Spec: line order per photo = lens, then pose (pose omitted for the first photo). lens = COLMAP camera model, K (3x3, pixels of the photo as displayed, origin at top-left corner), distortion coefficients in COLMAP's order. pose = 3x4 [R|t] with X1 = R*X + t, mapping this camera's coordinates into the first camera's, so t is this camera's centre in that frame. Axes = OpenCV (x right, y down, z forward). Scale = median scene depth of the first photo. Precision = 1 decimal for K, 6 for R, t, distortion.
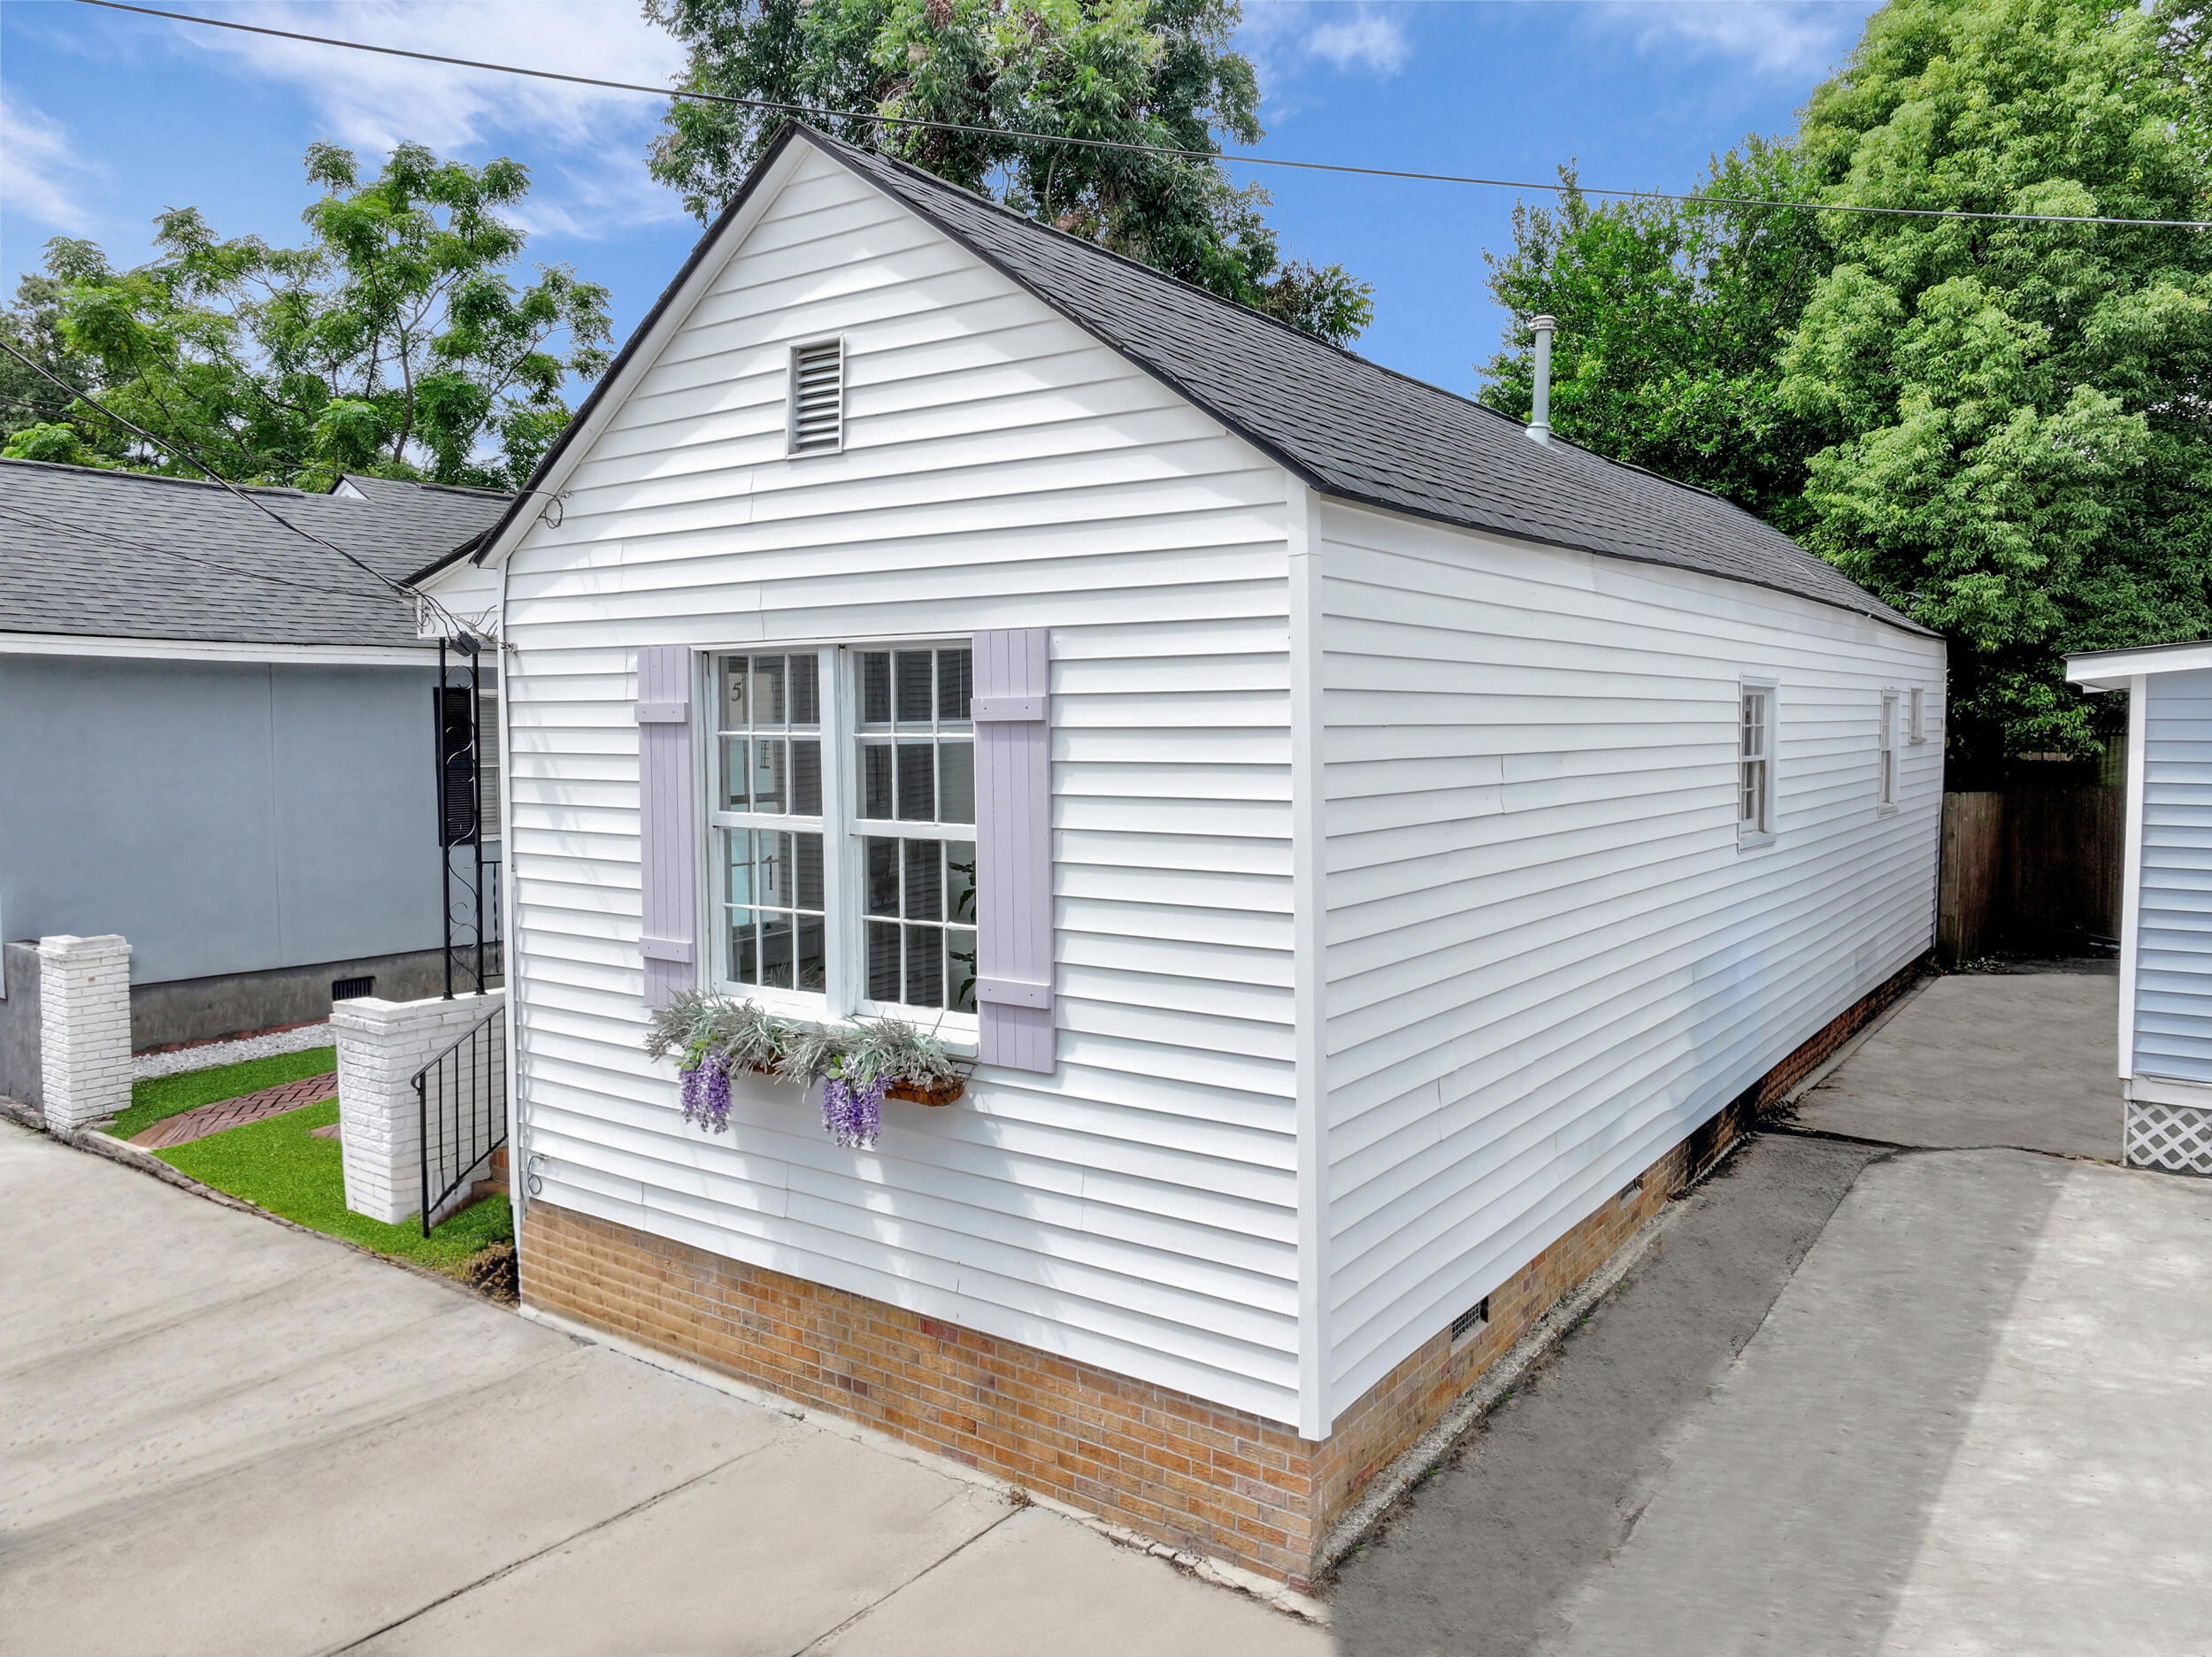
lens RADIAL K [[1571.8, 0, 1094.2], [0, 1571.8, 826.0], [0, 0, 1]] dist [-0.003180, 0.021173]
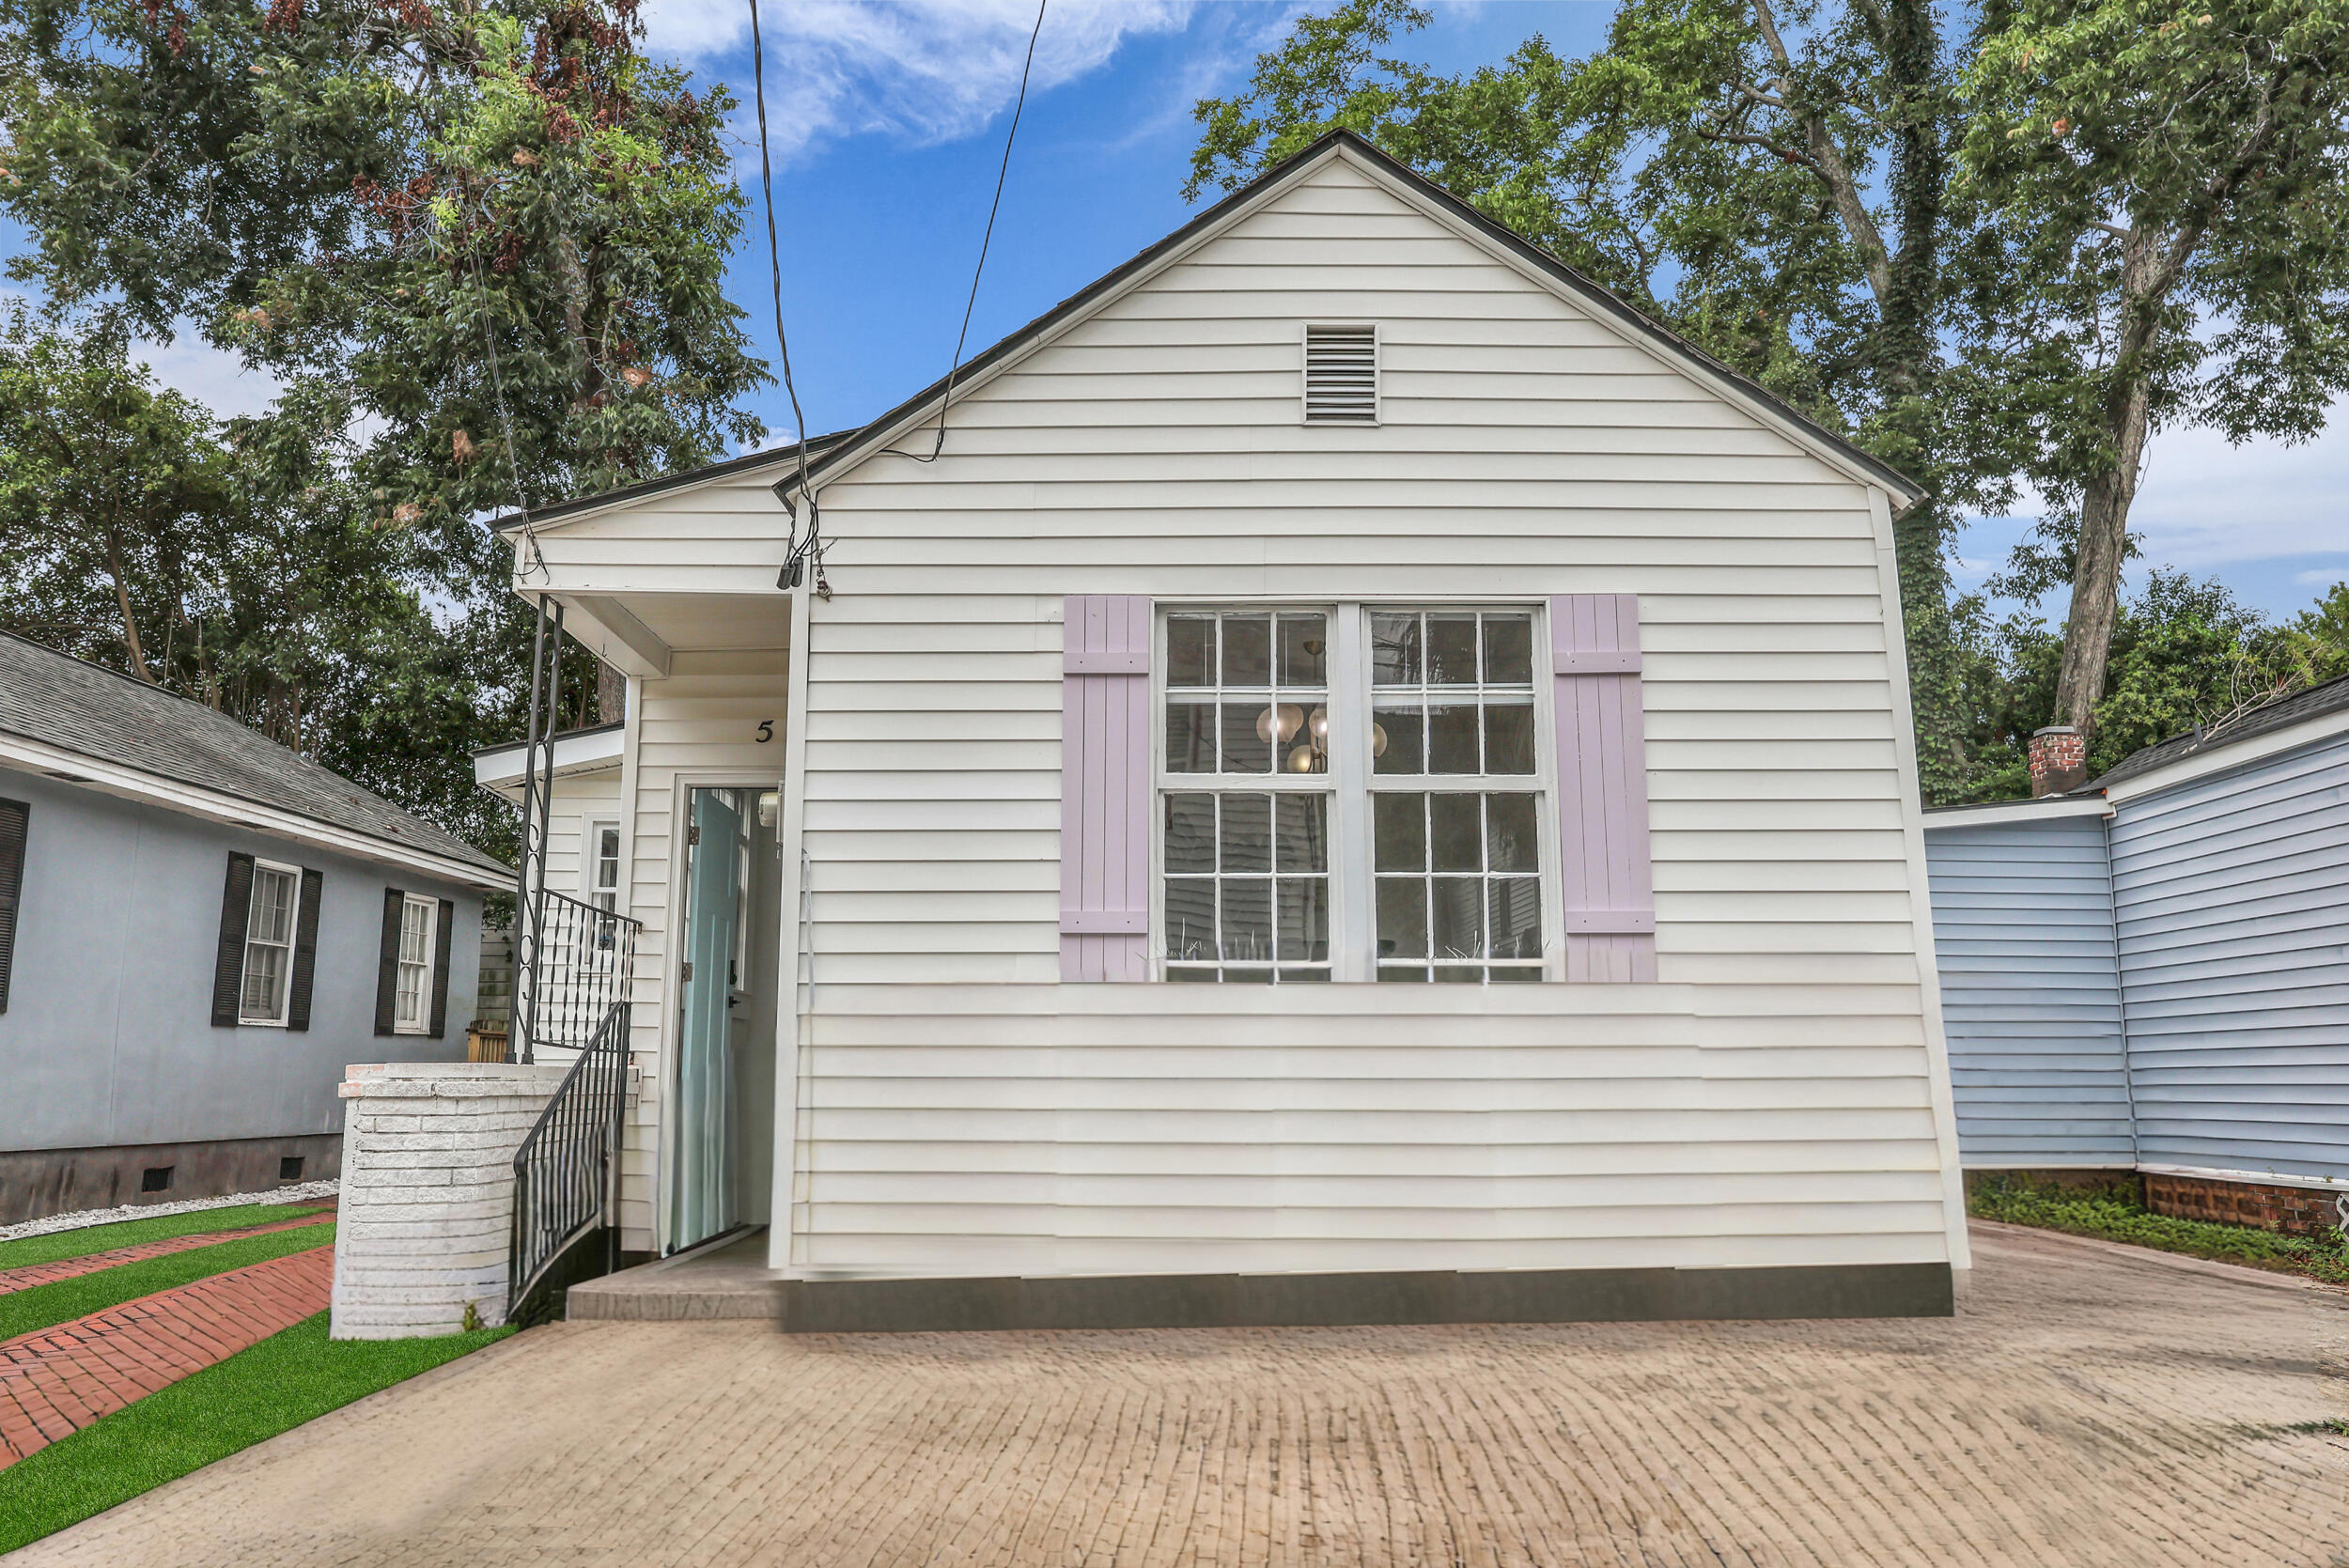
lens RADIAL K [[1700.5, 0, 1179.2], [0, 1700.5, 790.1], [0, 0, 1]] dist [-0.007345, 0.000444]
pose [[0.808551, 0.100272, 0.579819, -0.885346], [0.037317, 0.974652, -0.220592, 0.241091], [-0.587241, 0.199997, 0.784314, 0.231798]]
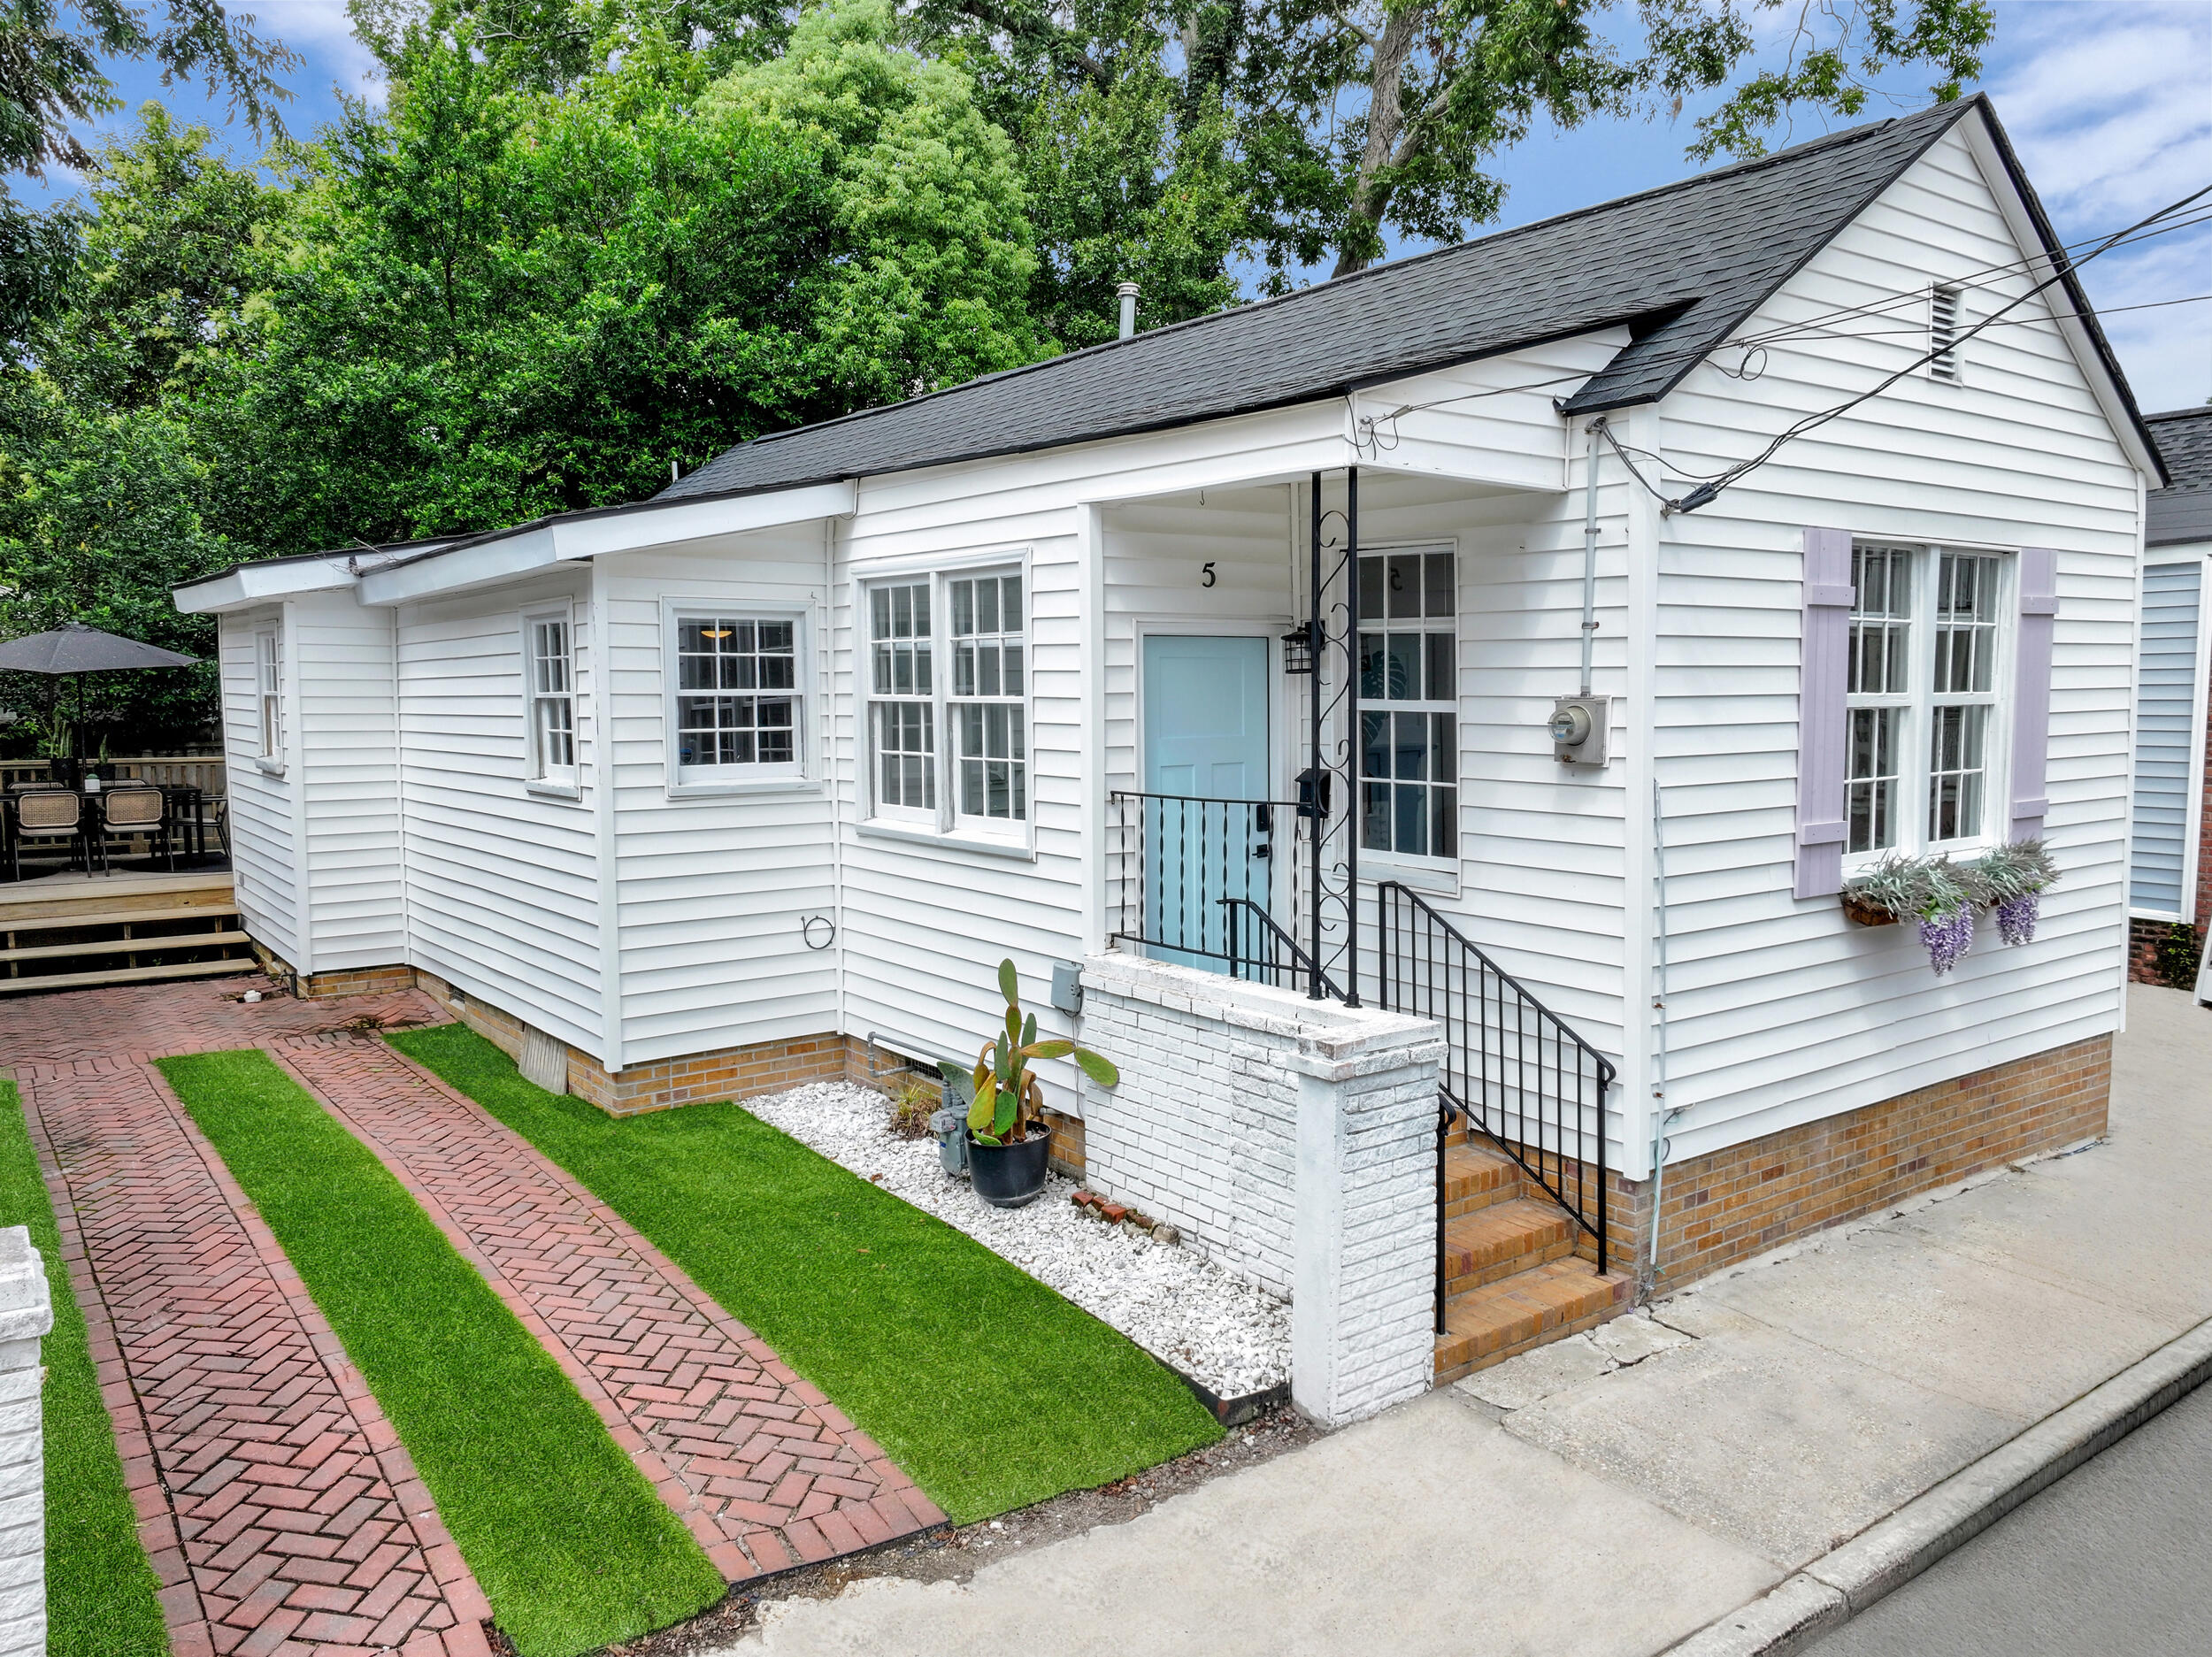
lens RADIAL K [[1571.8, 0, 1143.9], [0, 1571.8, 803.5], [0, 0, 1]] dist [-0.003180, 0.021173]
pose [[0.302010, -0.077590, 0.950142, -1.505554], [0.068776, 0.995858, 0.059462, -0.033010], [-0.950821, 0.047389, 0.306095, 1.221727]]
